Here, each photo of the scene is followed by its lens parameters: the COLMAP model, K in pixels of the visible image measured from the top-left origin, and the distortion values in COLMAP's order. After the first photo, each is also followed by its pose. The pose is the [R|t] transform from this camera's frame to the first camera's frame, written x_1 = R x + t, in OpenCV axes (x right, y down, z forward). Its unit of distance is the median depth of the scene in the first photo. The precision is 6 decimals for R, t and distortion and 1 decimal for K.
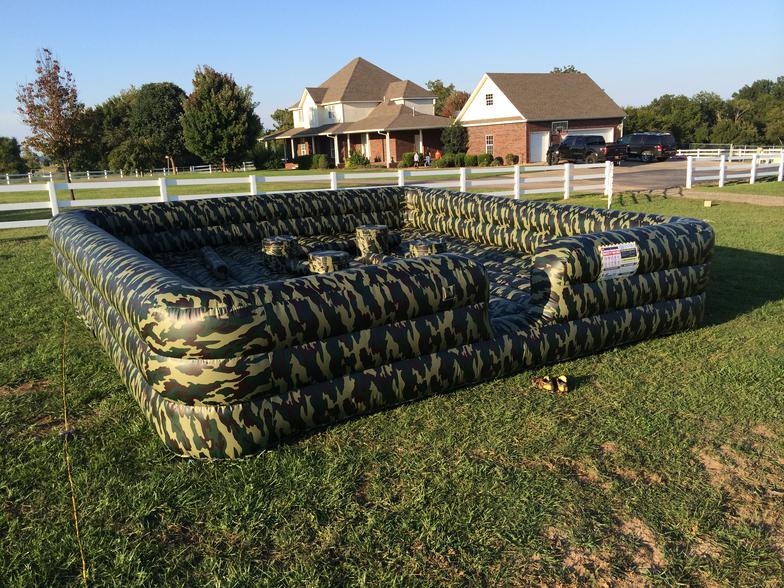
lens RADIAL K [[687.2, 0, 391.3], [0, 687.2, 295.5], [0, 0, 1]] dist [0.071559, -0.083141]
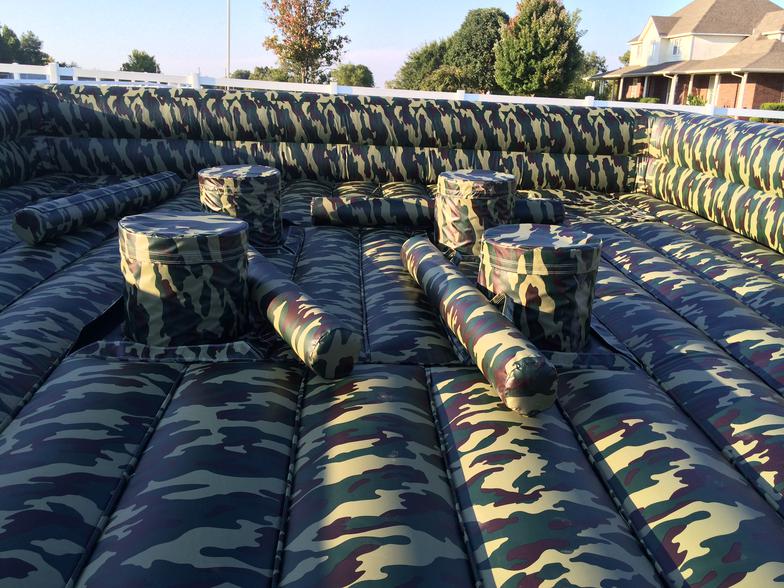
lens RADIAL K [[687.2, 0, 389.4], [0, 687.2, 293.8], [0, 0, 1]] dist [0.071559, -0.083141]
pose [[0.881780, 0.199959, -0.427178, 0.024845], [-0.170307, 0.979567, 0.106979, -0.013777], [0.439841, -0.021580, 0.897816, 0.127866]]
